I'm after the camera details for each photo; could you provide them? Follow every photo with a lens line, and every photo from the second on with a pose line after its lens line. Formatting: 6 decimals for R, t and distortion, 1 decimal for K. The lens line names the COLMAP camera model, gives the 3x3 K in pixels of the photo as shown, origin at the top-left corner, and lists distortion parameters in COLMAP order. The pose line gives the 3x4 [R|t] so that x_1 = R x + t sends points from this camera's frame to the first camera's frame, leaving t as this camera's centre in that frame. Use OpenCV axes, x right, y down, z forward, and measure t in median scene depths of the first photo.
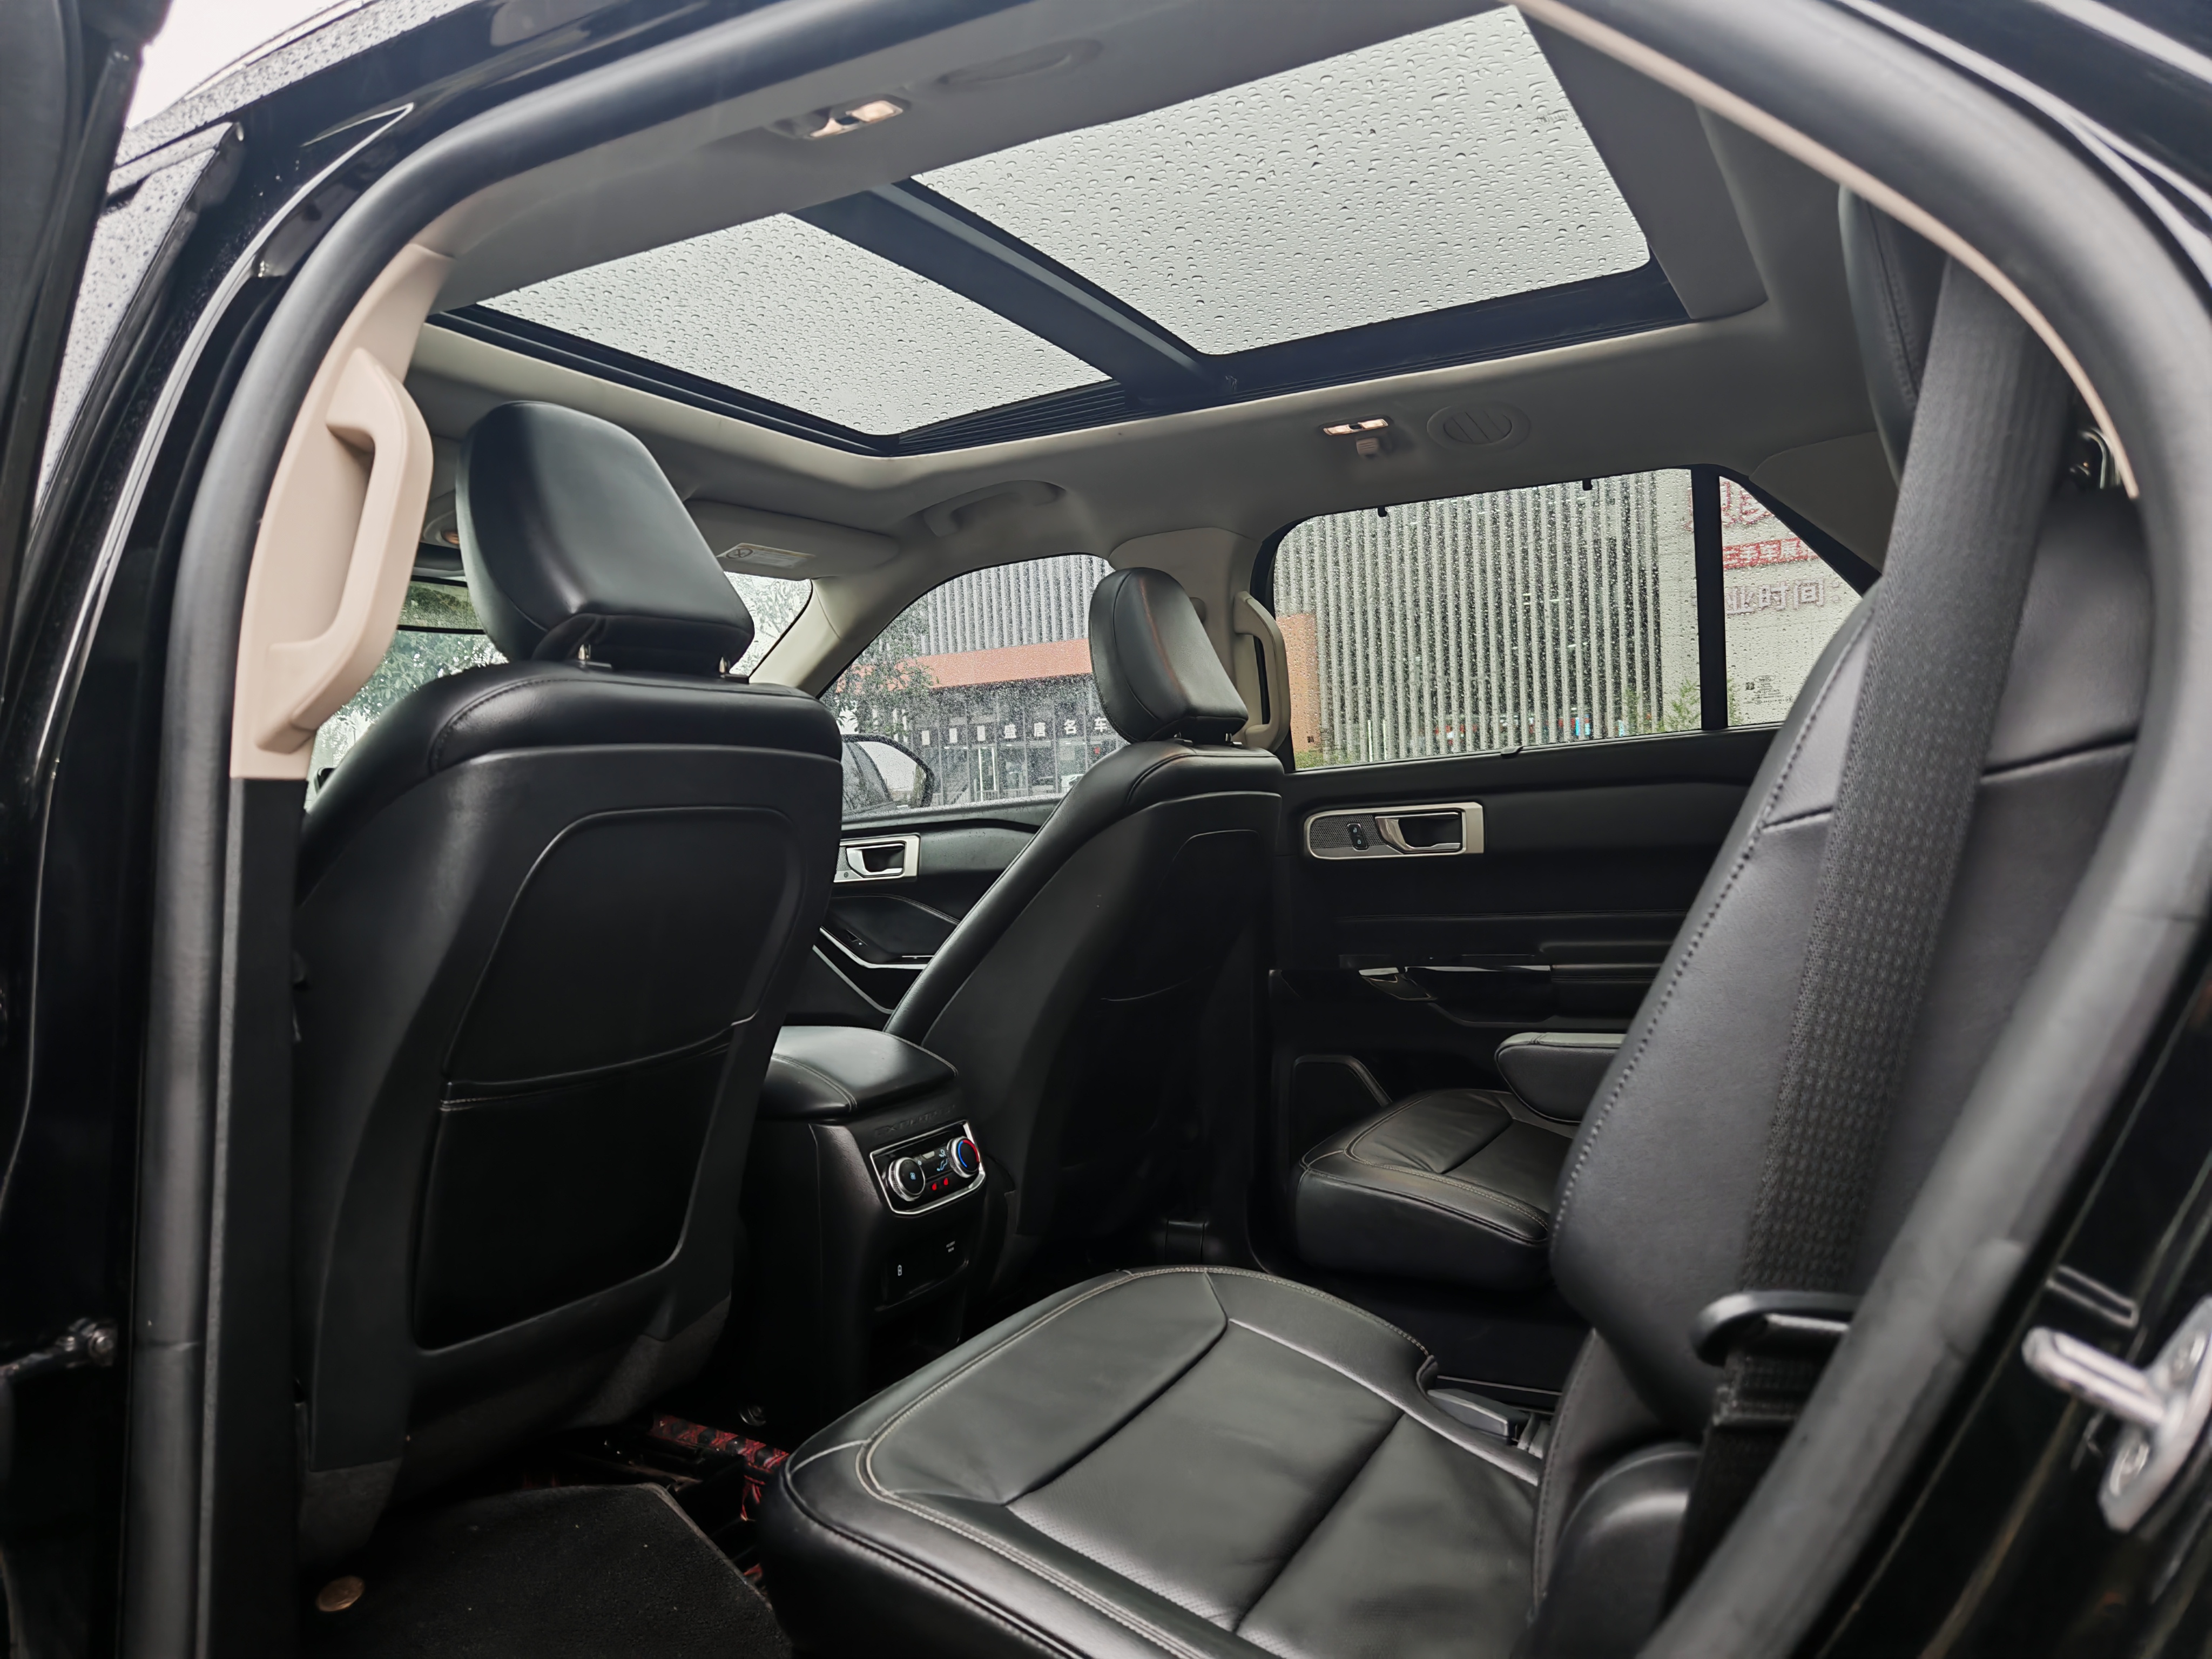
lens RADIAL K [[1550.1, 0, 1099.8], [0, 1550.1, 838.9], [0, 0, 1]] dist [0.072334, -0.090859]
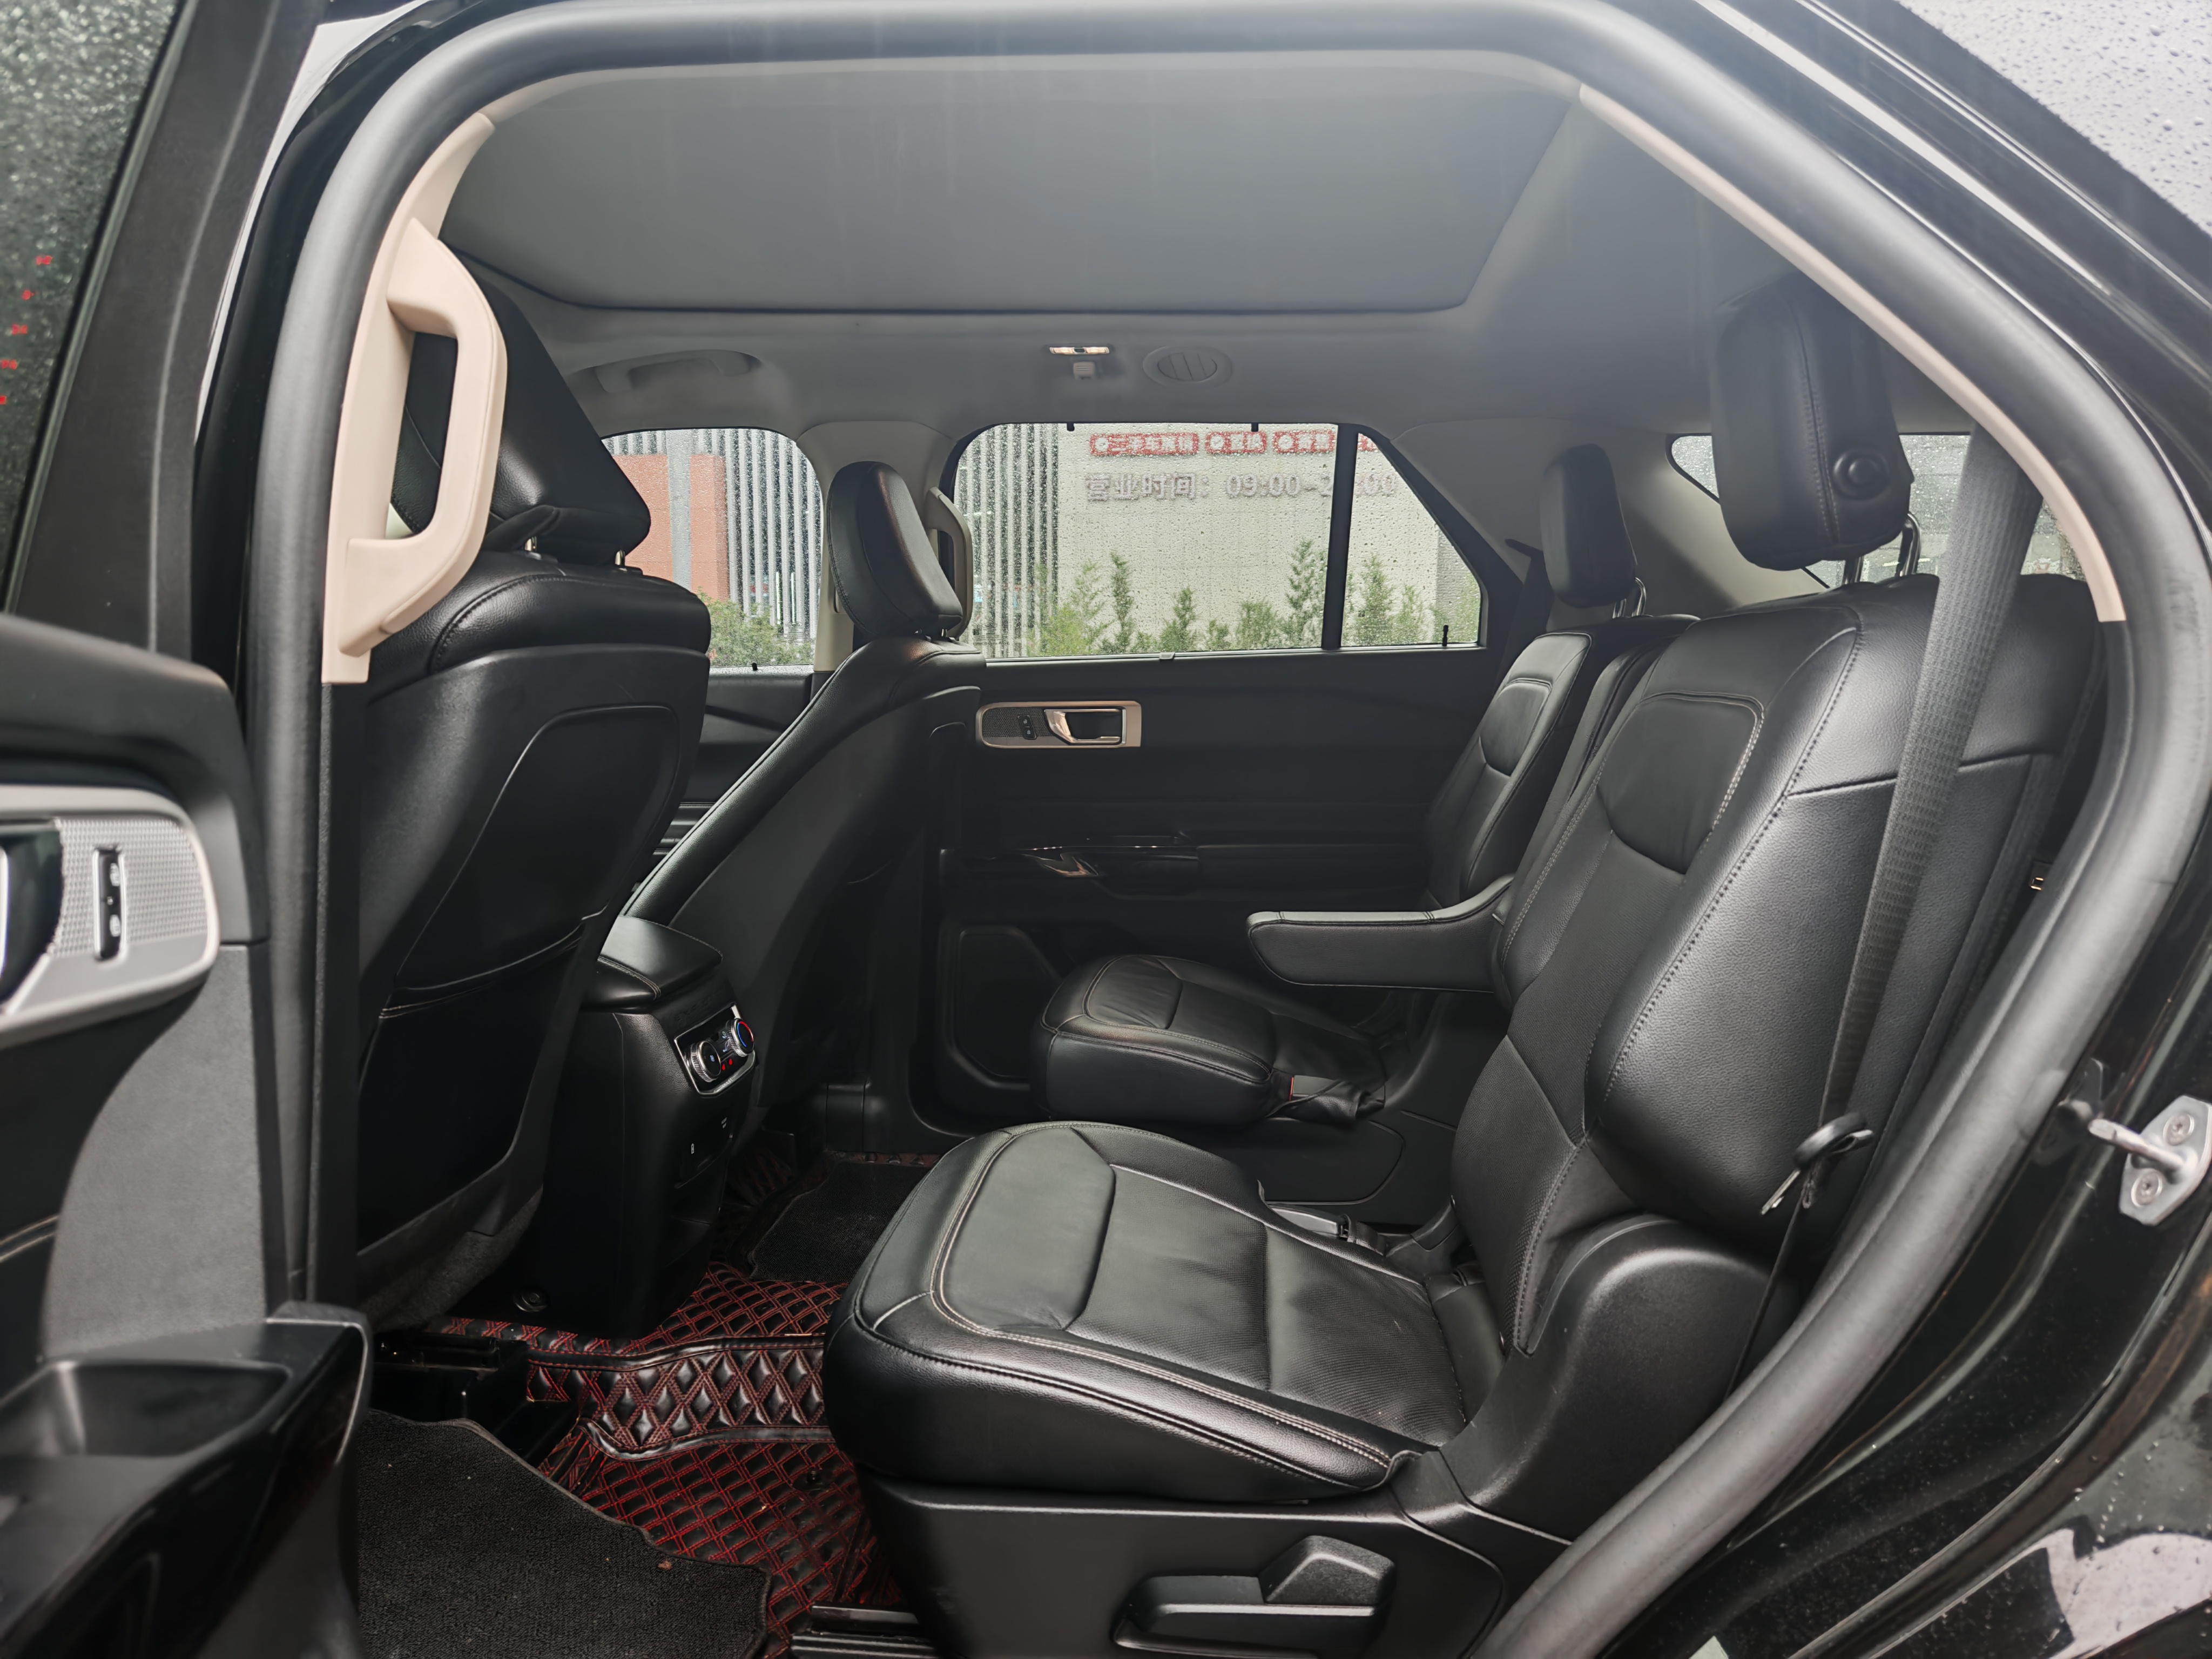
lens RADIAL K [[1561.7, 0, 1111.0], [0, 1561.7, 857.8], [0, 0, 1]] dist [0.075200, -0.067240]
pose [[0.916342, -0.001656, 0.400392, -0.290192], [-0.040749, 0.994414, 0.097372, -0.026930], [-0.398316, -0.105542, 0.911156, -0.036892]]
